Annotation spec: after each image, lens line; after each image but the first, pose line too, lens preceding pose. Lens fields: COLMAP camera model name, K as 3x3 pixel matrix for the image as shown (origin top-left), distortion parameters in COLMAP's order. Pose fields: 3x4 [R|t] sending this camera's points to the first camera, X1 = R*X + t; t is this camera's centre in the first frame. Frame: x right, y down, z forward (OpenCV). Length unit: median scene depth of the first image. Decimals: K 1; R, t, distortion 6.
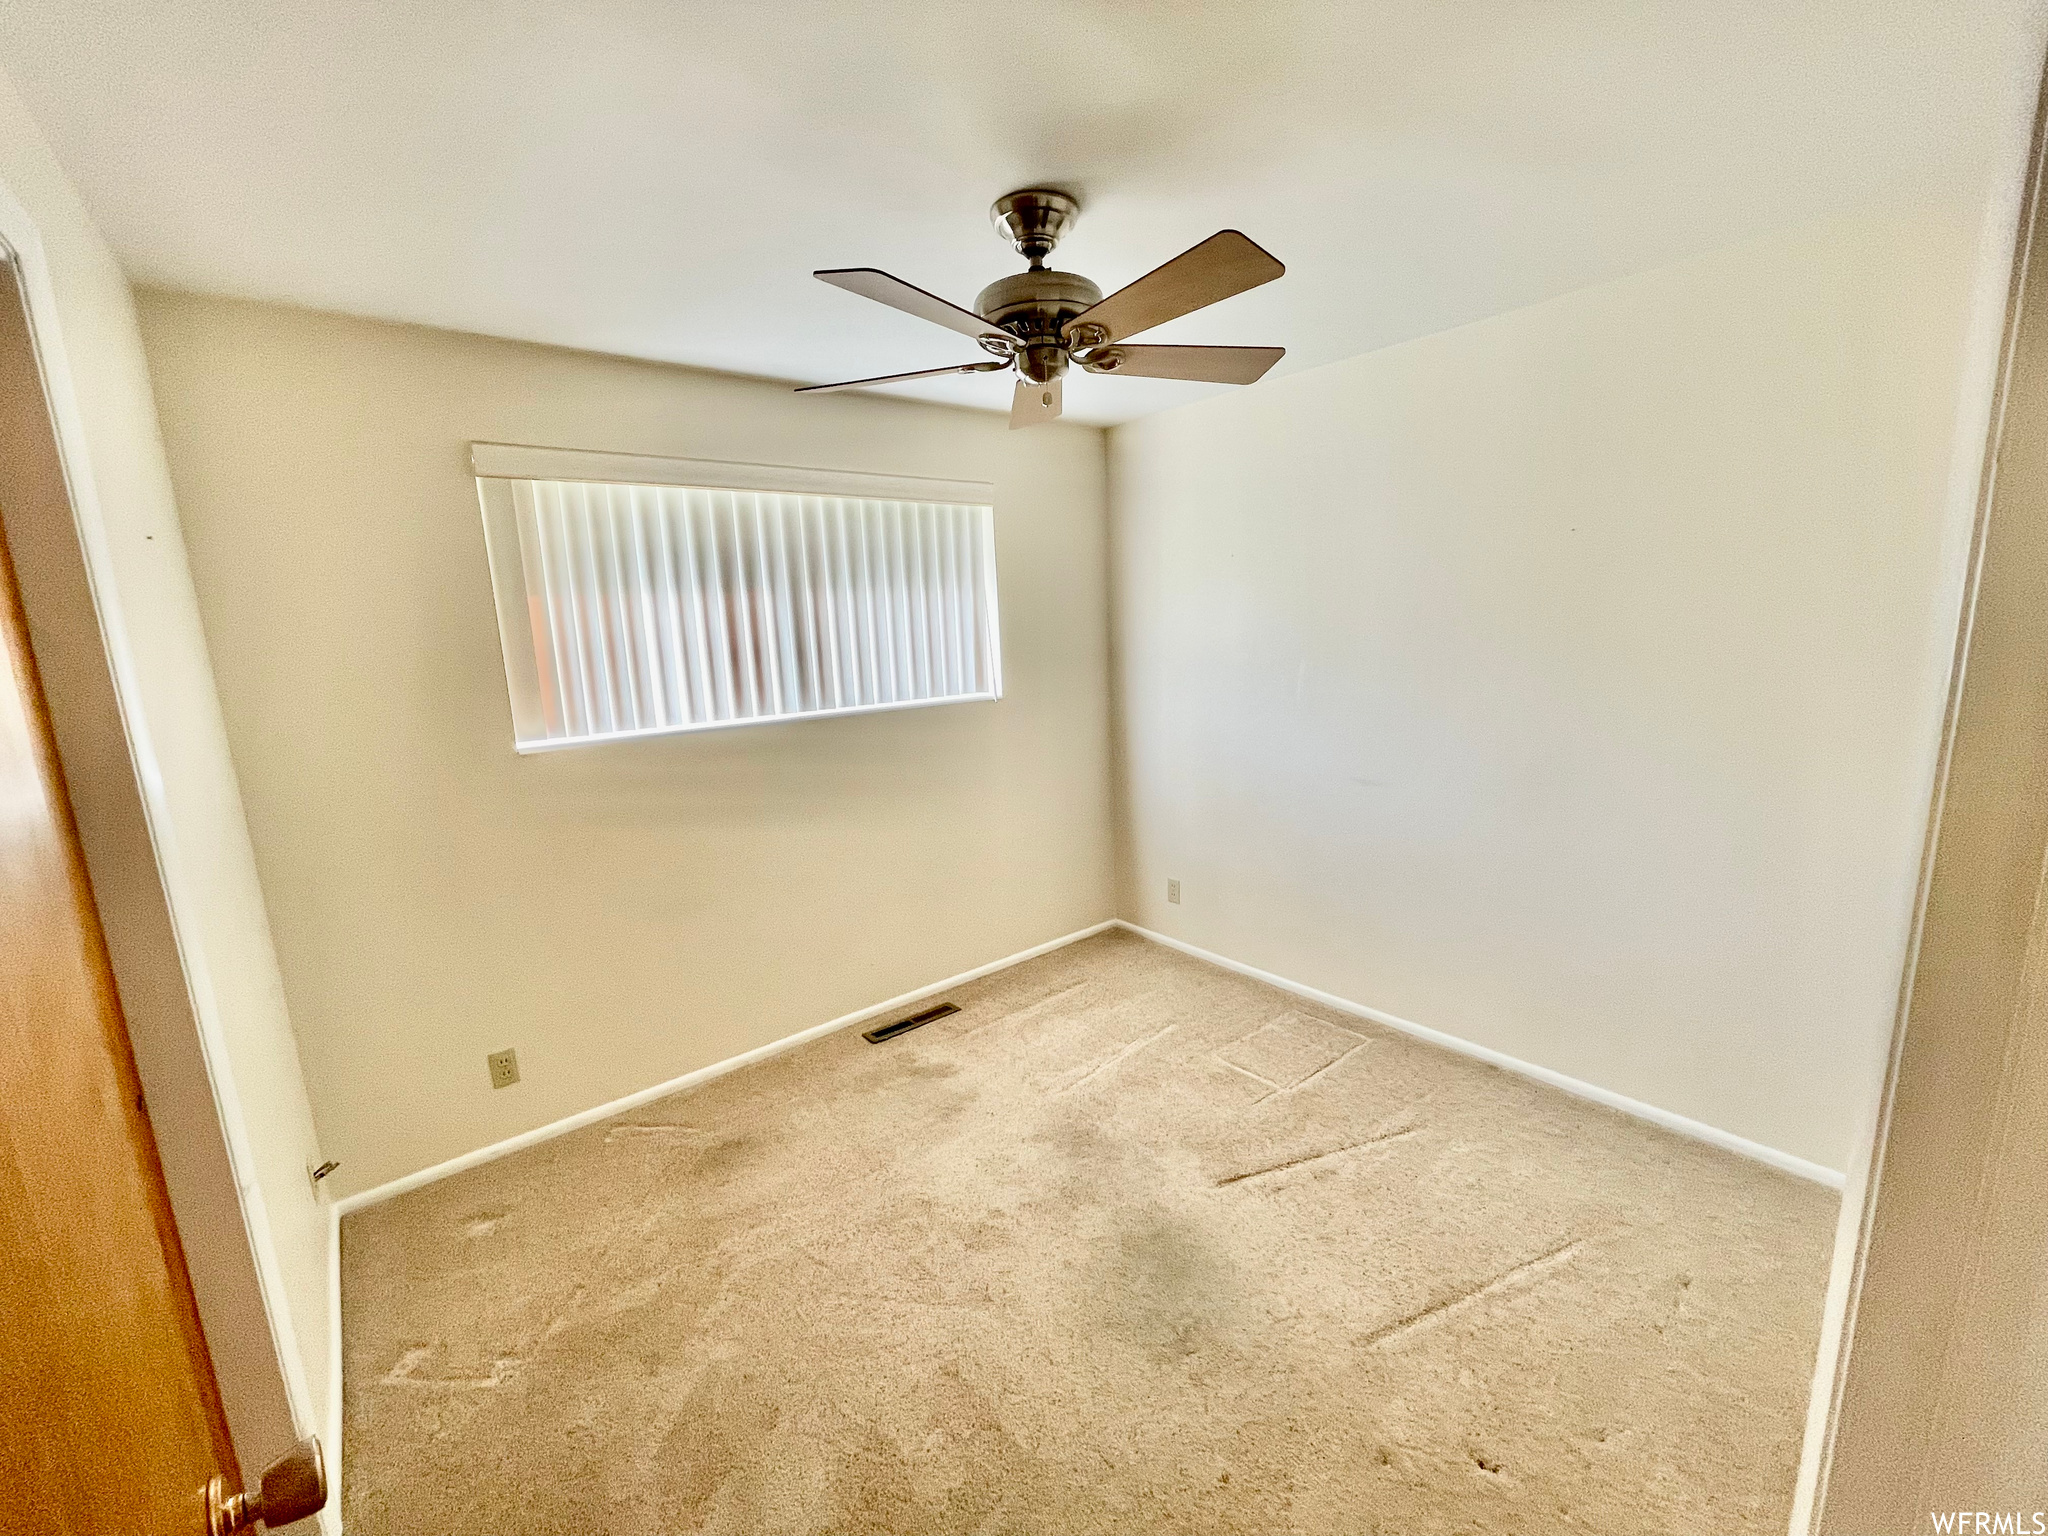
lens RADIAL K [[828.3, 0, 1024.0], [0, 828.3, 768.0], [0, 0, 1]] dist [0.000620, 0.000361]
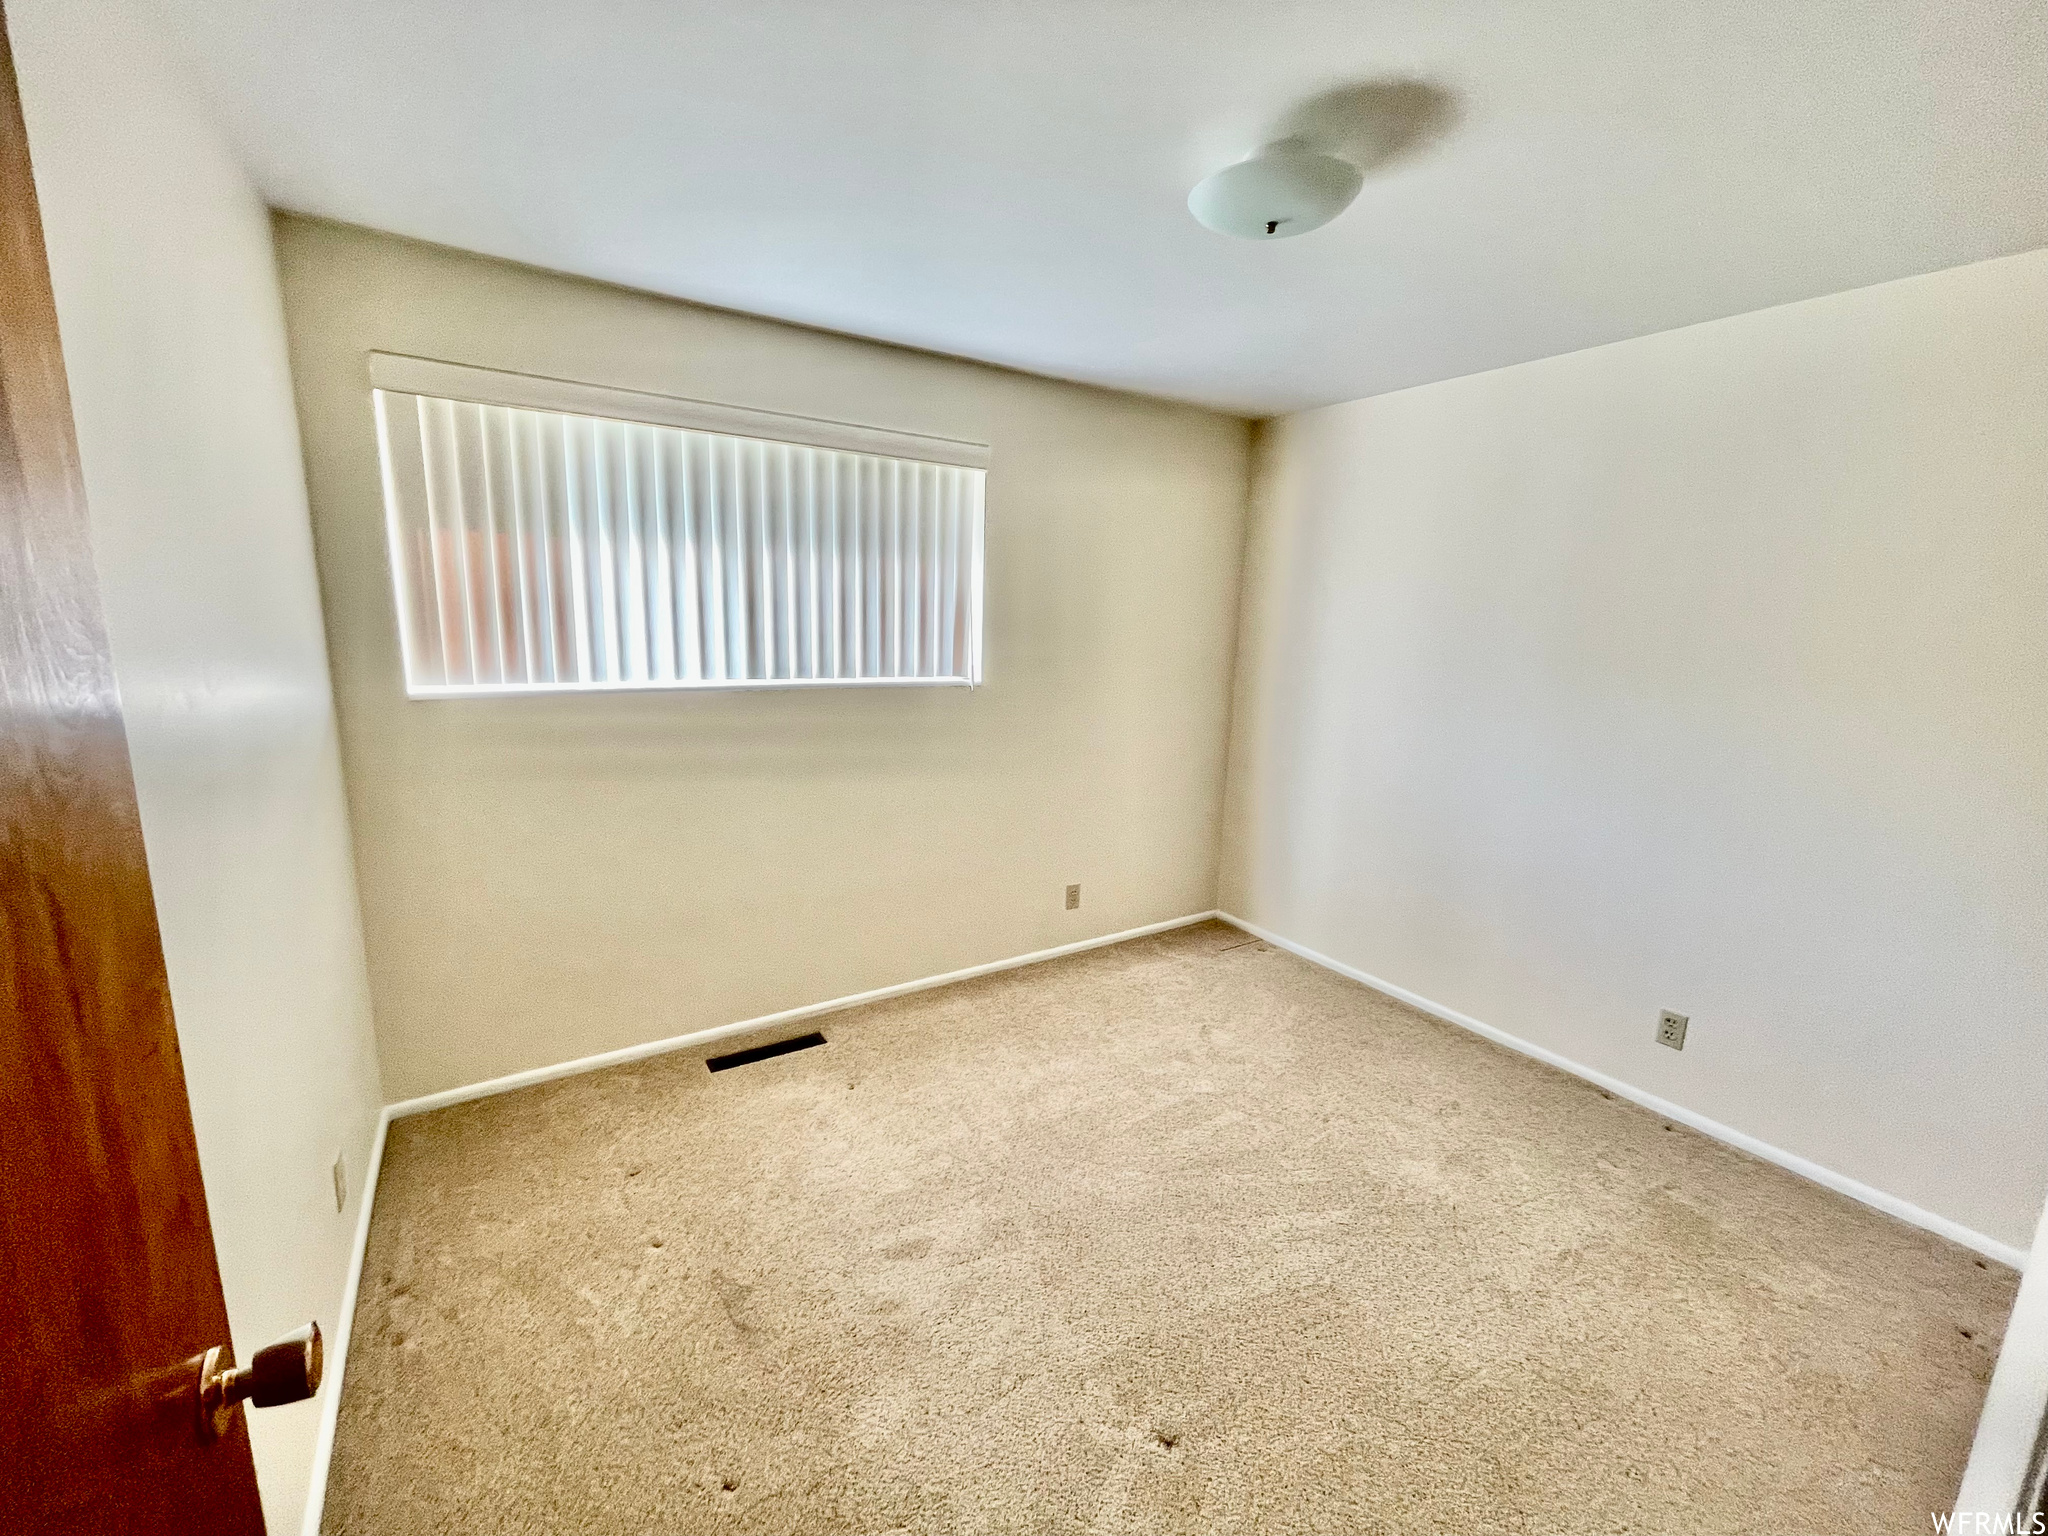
lens RADIAL K [[828.3, 0, 1024.0], [0, 828.3, 768.0], [0, 0, 1]] dist [0.000620, 0.000361]
pose [[0.990801, 0.103829, -0.086796, 0.113397], [-0.101727, 0.994410, 0.028307, -0.025793], [0.089250, -0.019217, 0.995824, 0.104492]]
